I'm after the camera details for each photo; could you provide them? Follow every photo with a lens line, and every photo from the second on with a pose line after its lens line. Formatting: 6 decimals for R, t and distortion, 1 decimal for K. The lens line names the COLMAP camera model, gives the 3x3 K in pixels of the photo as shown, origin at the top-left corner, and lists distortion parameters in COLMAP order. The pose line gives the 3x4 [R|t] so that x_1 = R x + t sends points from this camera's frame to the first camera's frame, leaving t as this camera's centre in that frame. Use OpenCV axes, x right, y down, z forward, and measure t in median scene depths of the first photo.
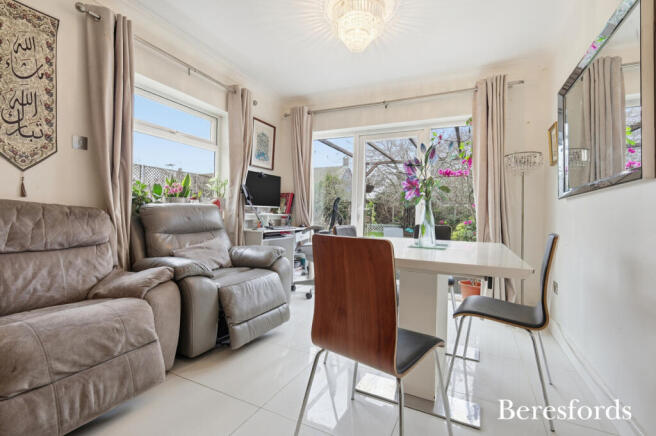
lens RADIAL K [[292.3, 0, 330.0], [0, 292.3, 211.5], [0, 0, 1]] dist [-0.000378, -0.000005]
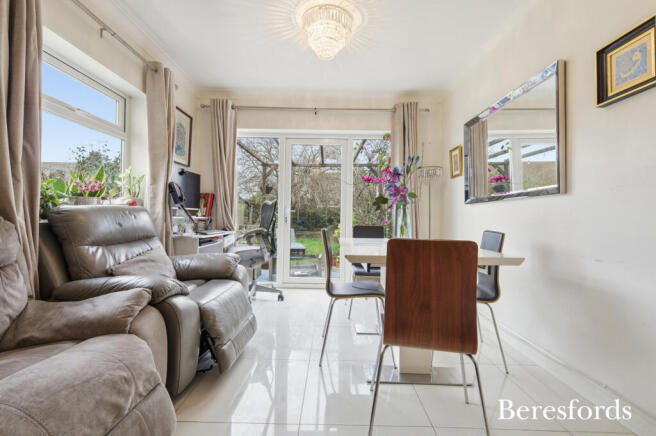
lens RADIAL K [[288.1, 0, 327.3], [0, 288.1, 215.0], [0, 0, 1]] dist [0.001189, 0.000111]
pose [[0.905810, -0.007101, 0.423624, -0.249390], [0.002723, 0.999936, 0.010937, -0.007251], [-0.423675, -0.008754, 0.905772, 0.055321]]
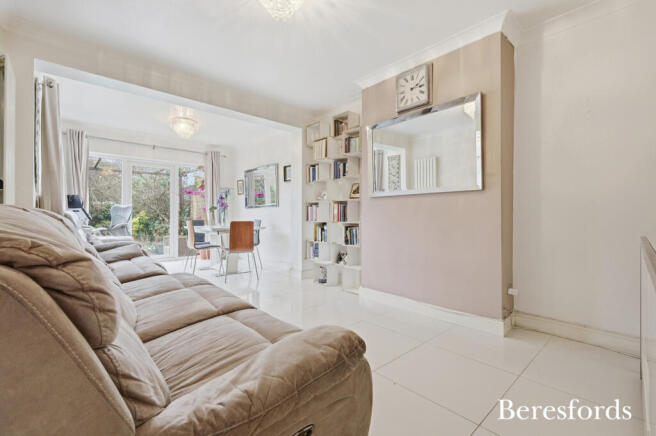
lens RADIAL K [[292.3, 0, 330.0], [0, 292.3, 211.5], [0, 0, 1]] dist [-0.000378, -0.000005]
pose [[0.352720, -0.012976, 0.935639, -1.154738], [0.002794, 0.999914, 0.012814, -0.034692], [-0.935725, -0.001906, 0.352726, -0.561932]]
